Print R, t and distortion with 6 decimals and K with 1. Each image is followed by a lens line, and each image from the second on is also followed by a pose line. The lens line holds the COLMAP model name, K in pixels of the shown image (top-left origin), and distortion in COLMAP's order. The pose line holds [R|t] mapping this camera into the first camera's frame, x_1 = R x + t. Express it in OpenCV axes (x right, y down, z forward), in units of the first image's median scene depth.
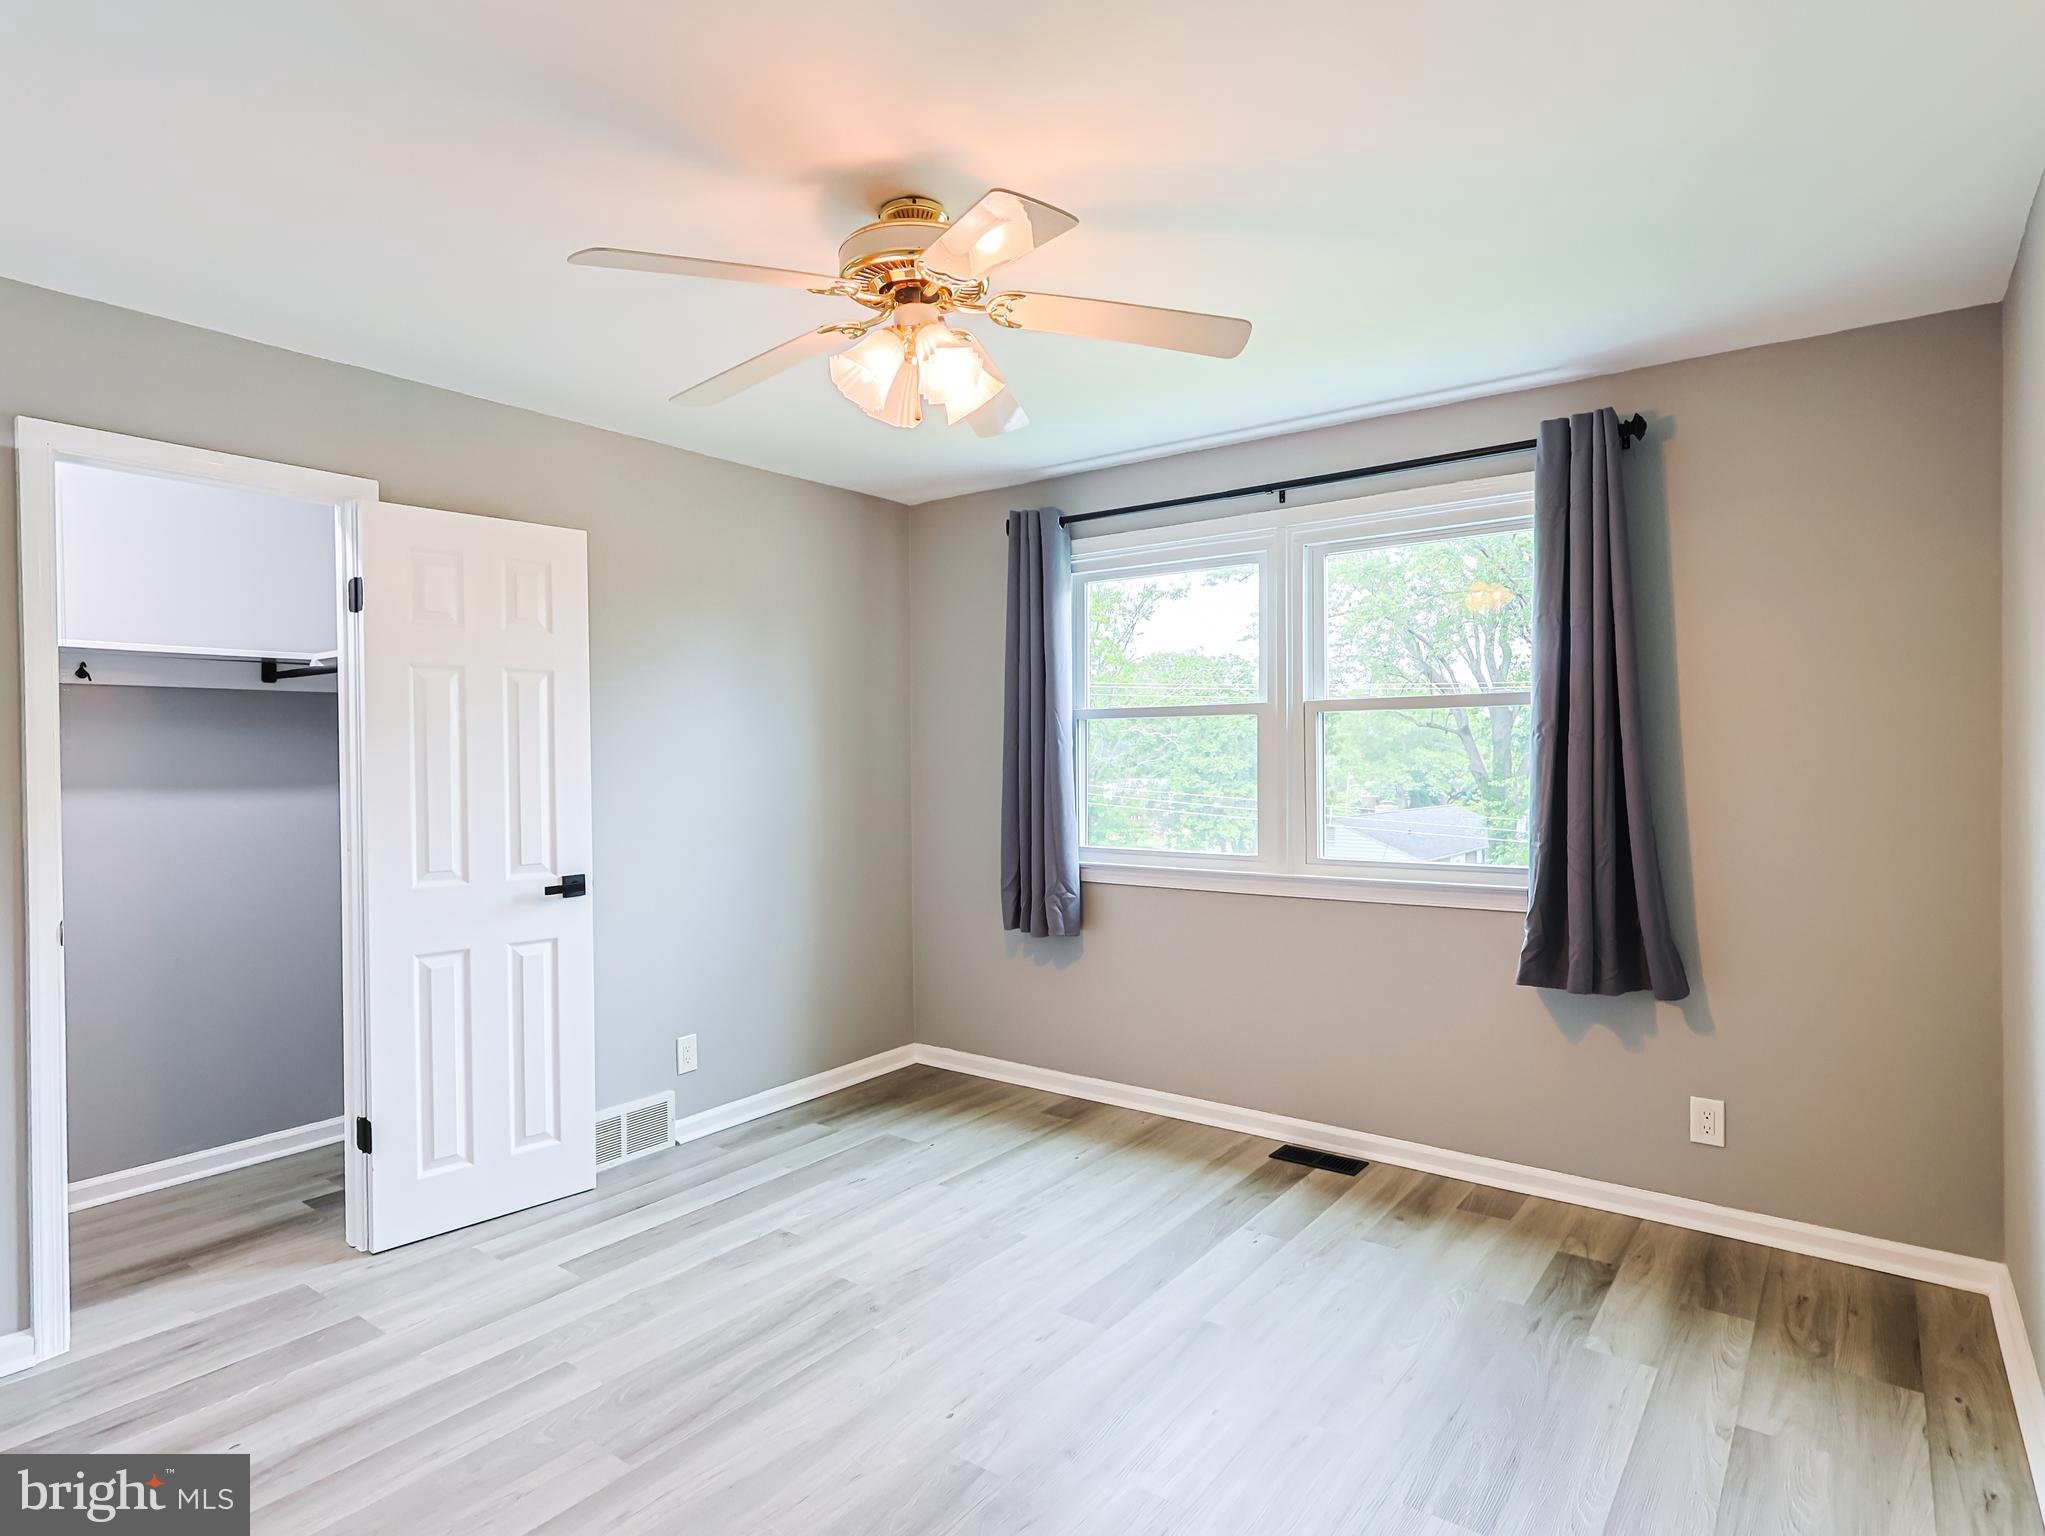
lens RADIAL K [[1125.9, 0, 1001.5], [0, 1125.9, 784.2], [0, 0, 1]] dist [0.010735, 0.000015]
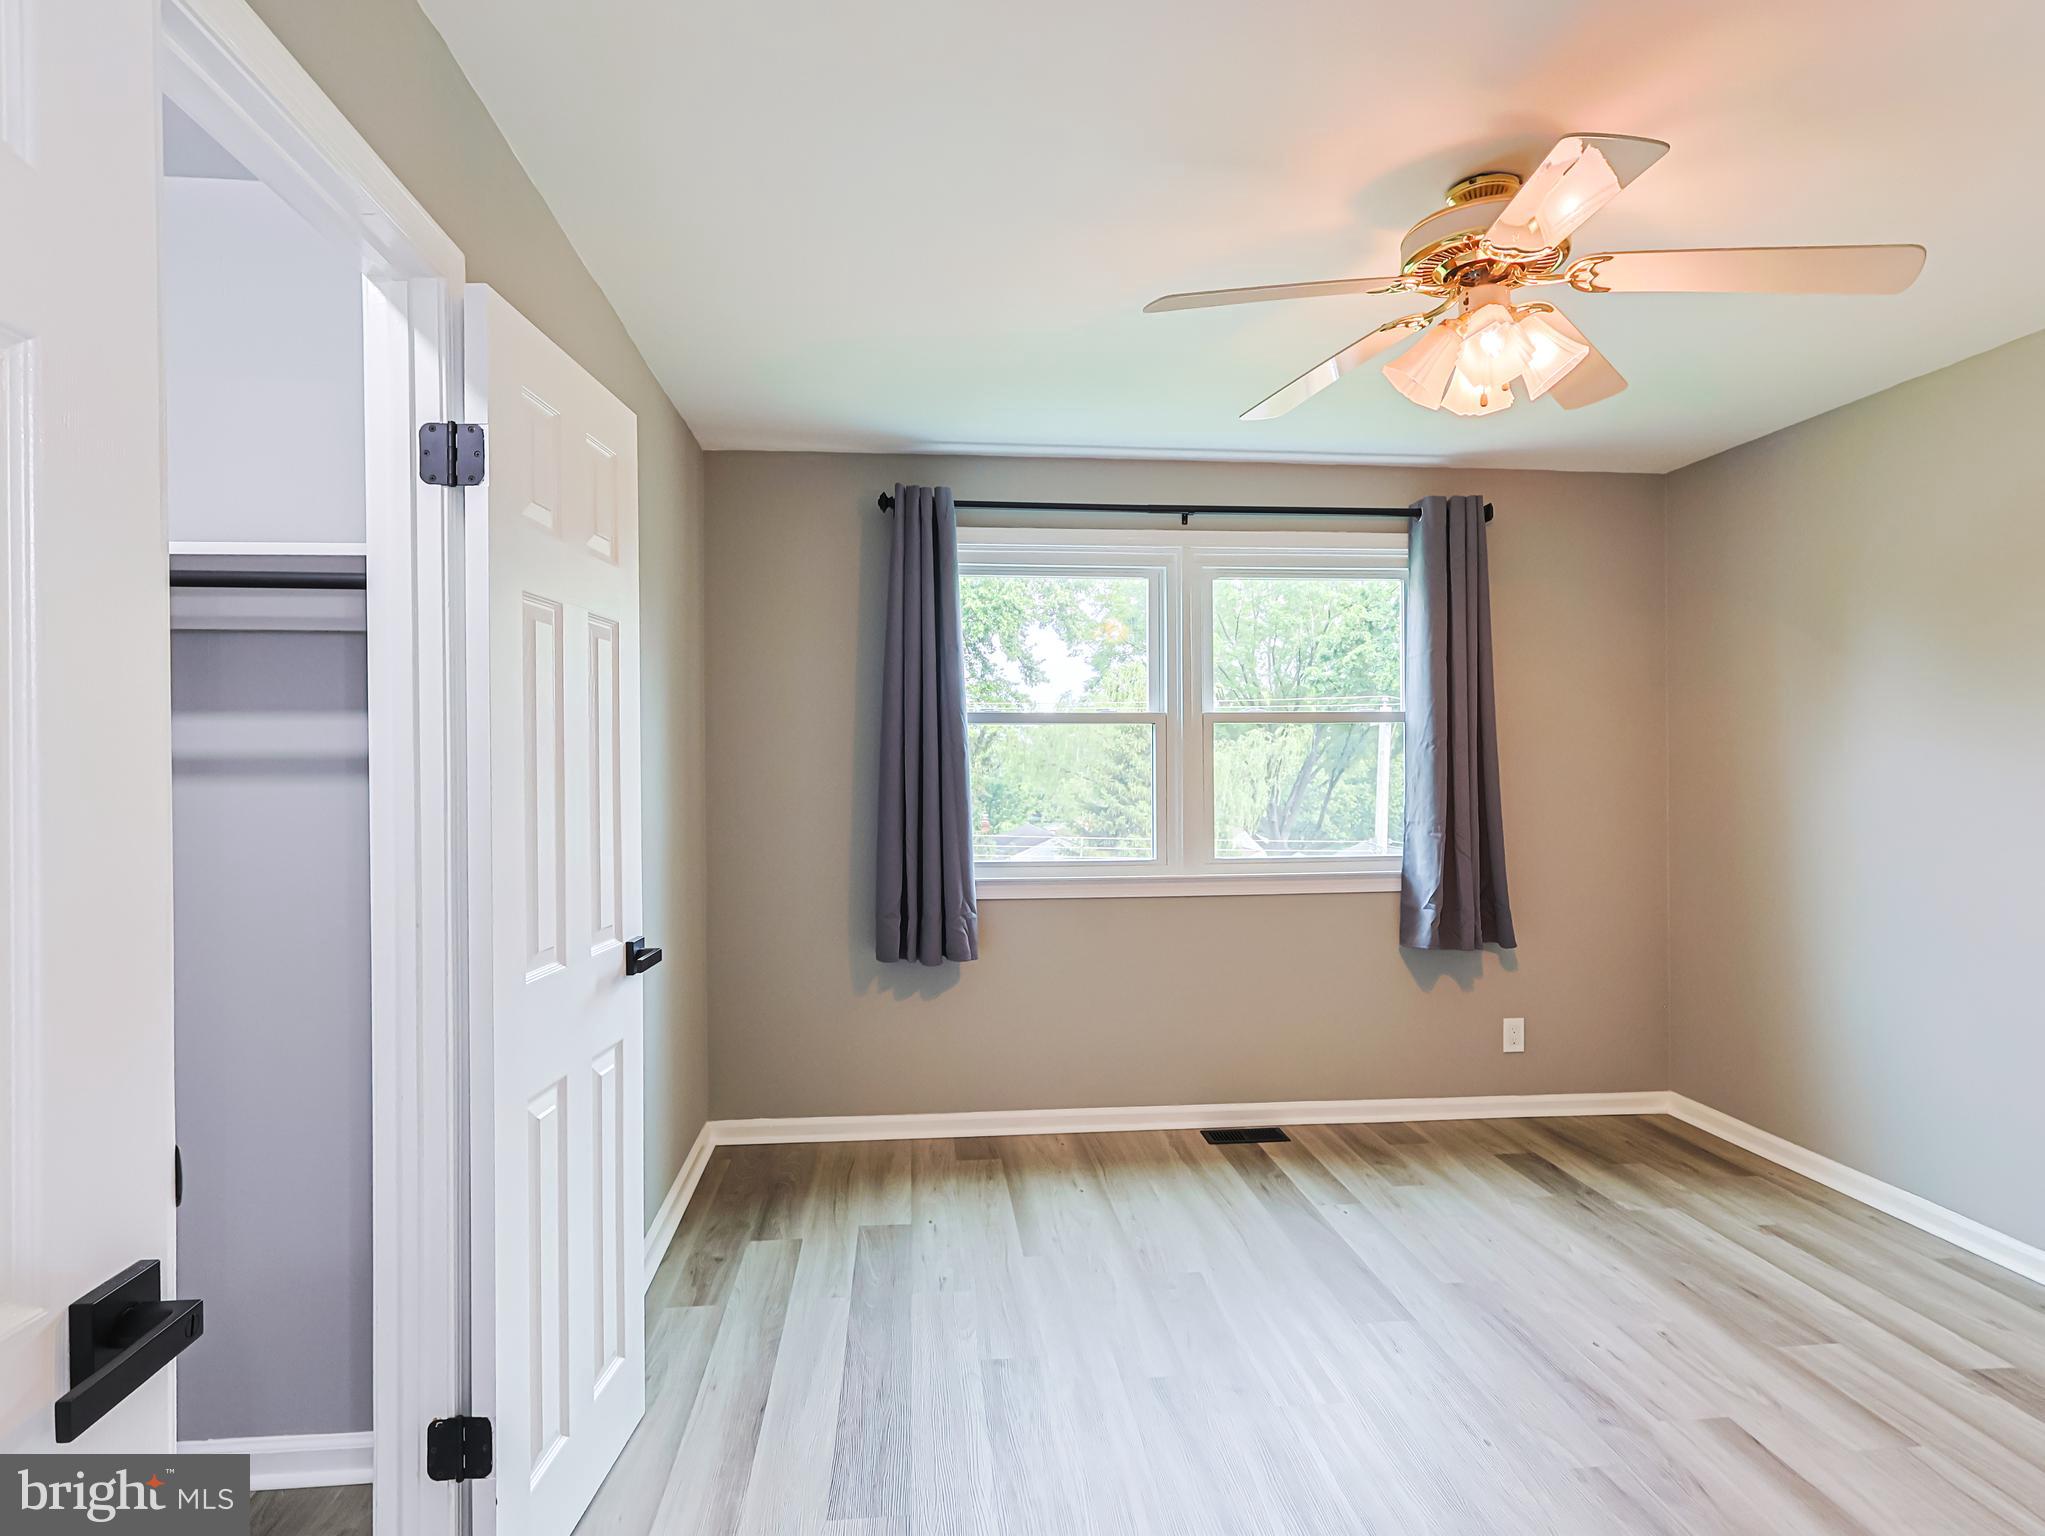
lens RADIAL K [[1125.9, 0, 1023.8], [0, 1125.9, 784.6], [0, 0, 1]] dist [0.010735, 0.000015]
pose [[0.730776, -0.001913, 0.682614, -0.638360], [0.015362, 0.999789, -0.013643, 0.007351], [-0.682444, 0.020457, 0.730652, 0.362851]]
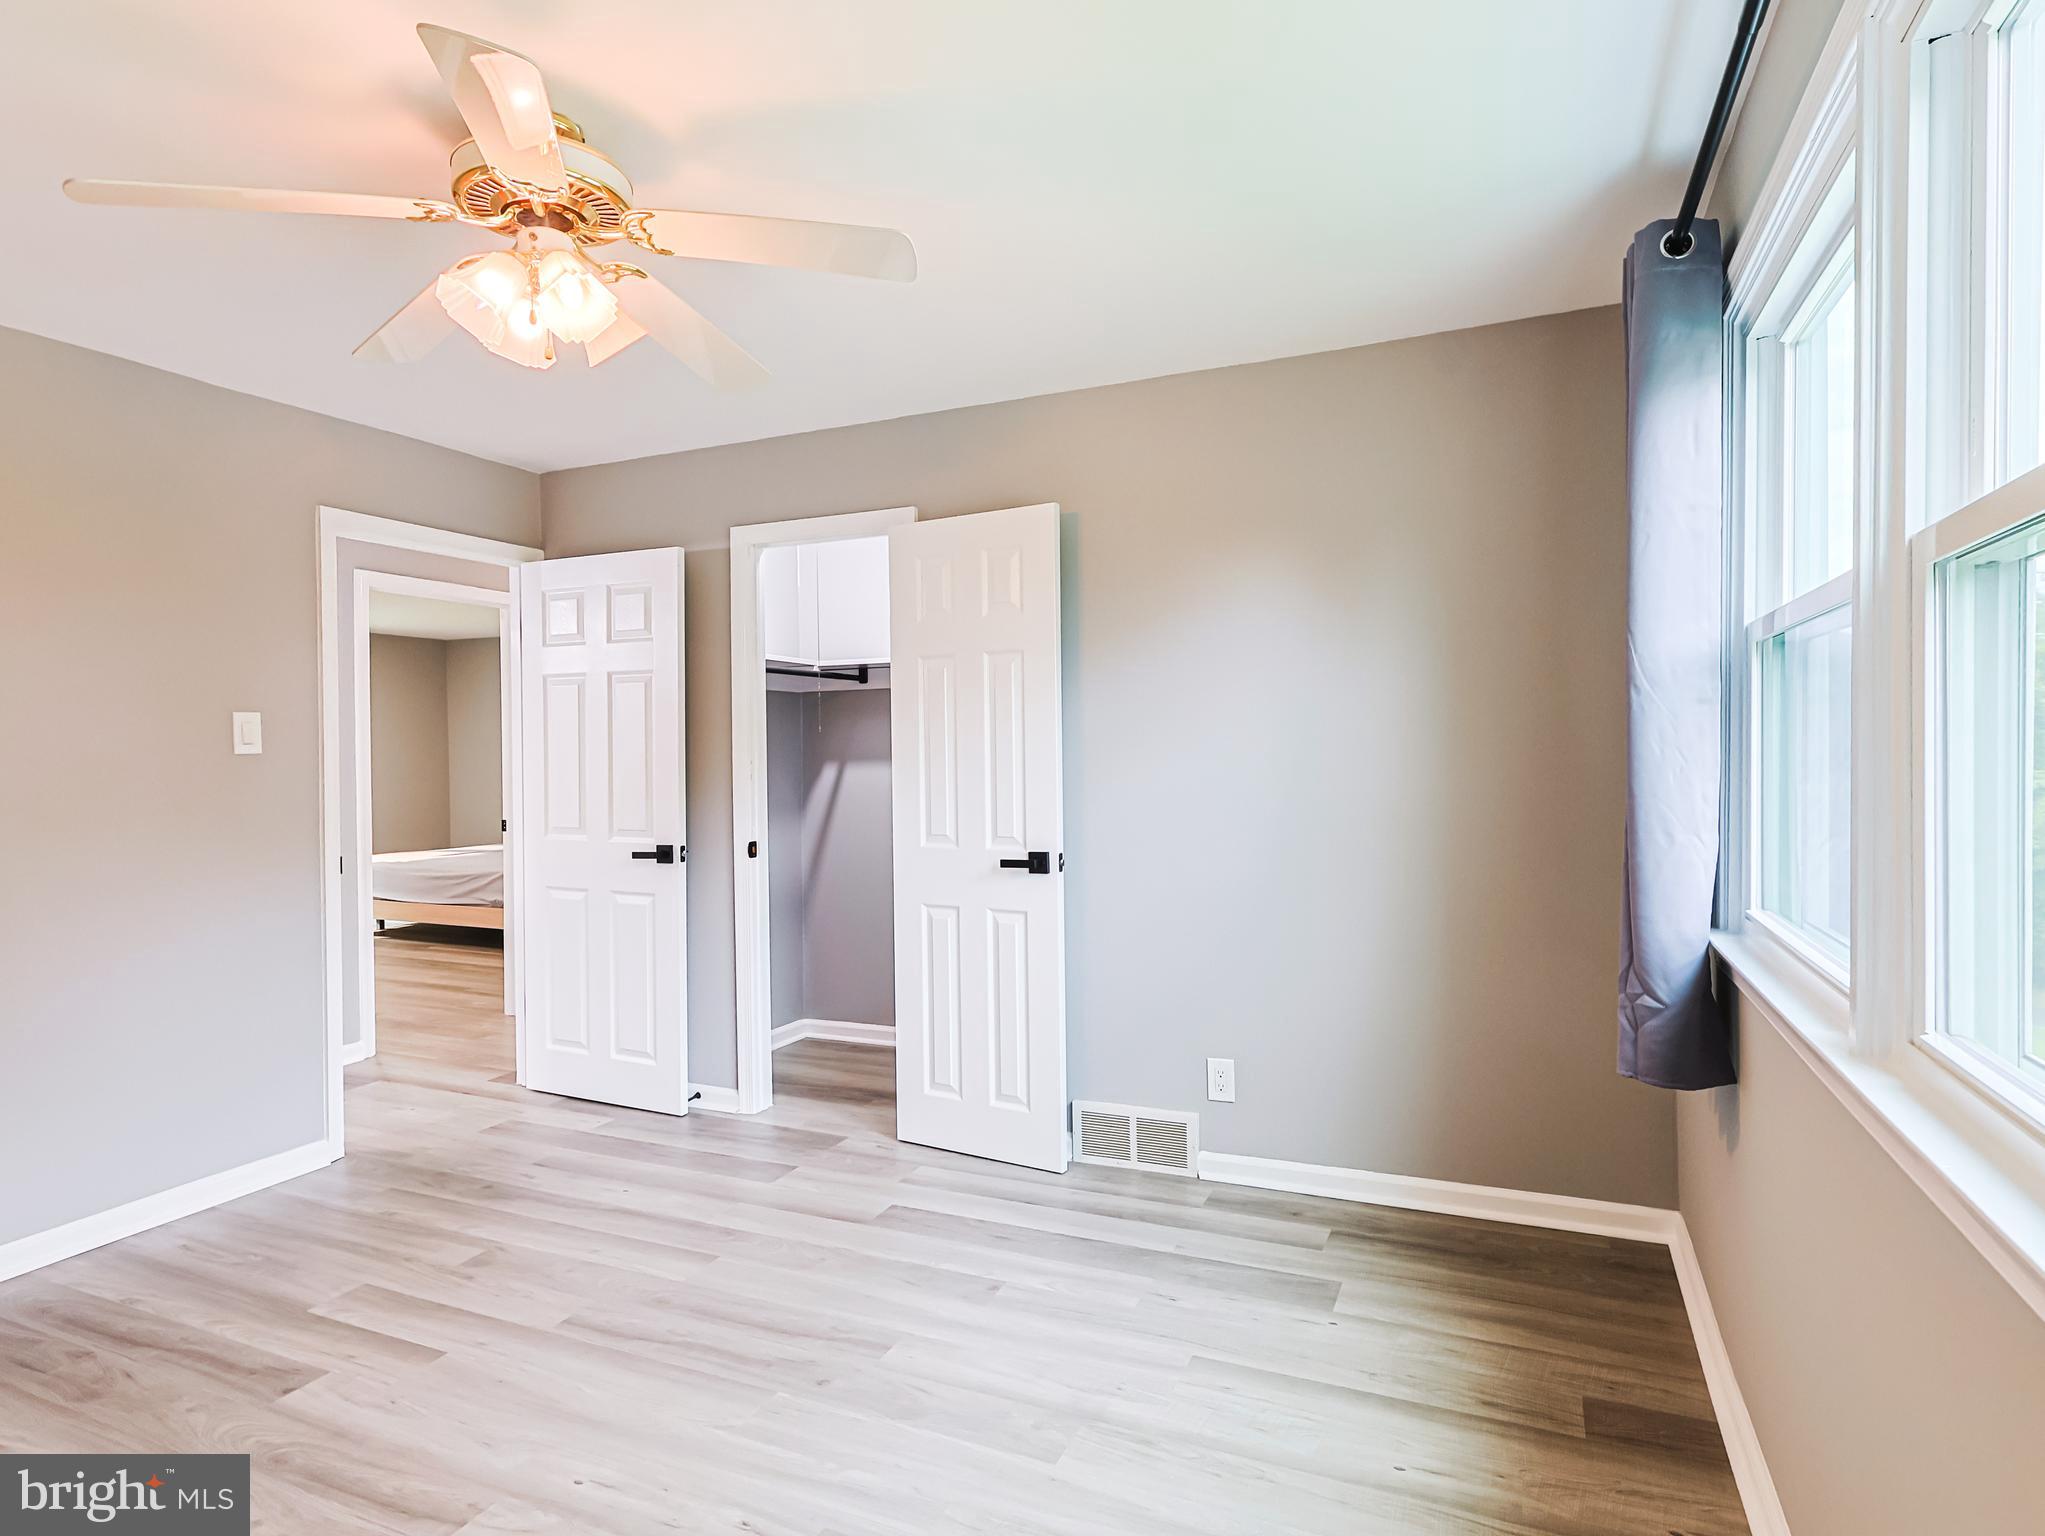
lens RADIAL K [[1125.9, 0, 1021.6], [0, 1125.9, 770.9], [0, 0, 1]] dist [0.010735, 0.000015]
pose [[0.233732, 0.025696, -0.971961, 0.573905], [-0.013403, 0.999641, 0.023205, -0.014127], [0.972209, 0.007603, 0.233993, 0.732454]]
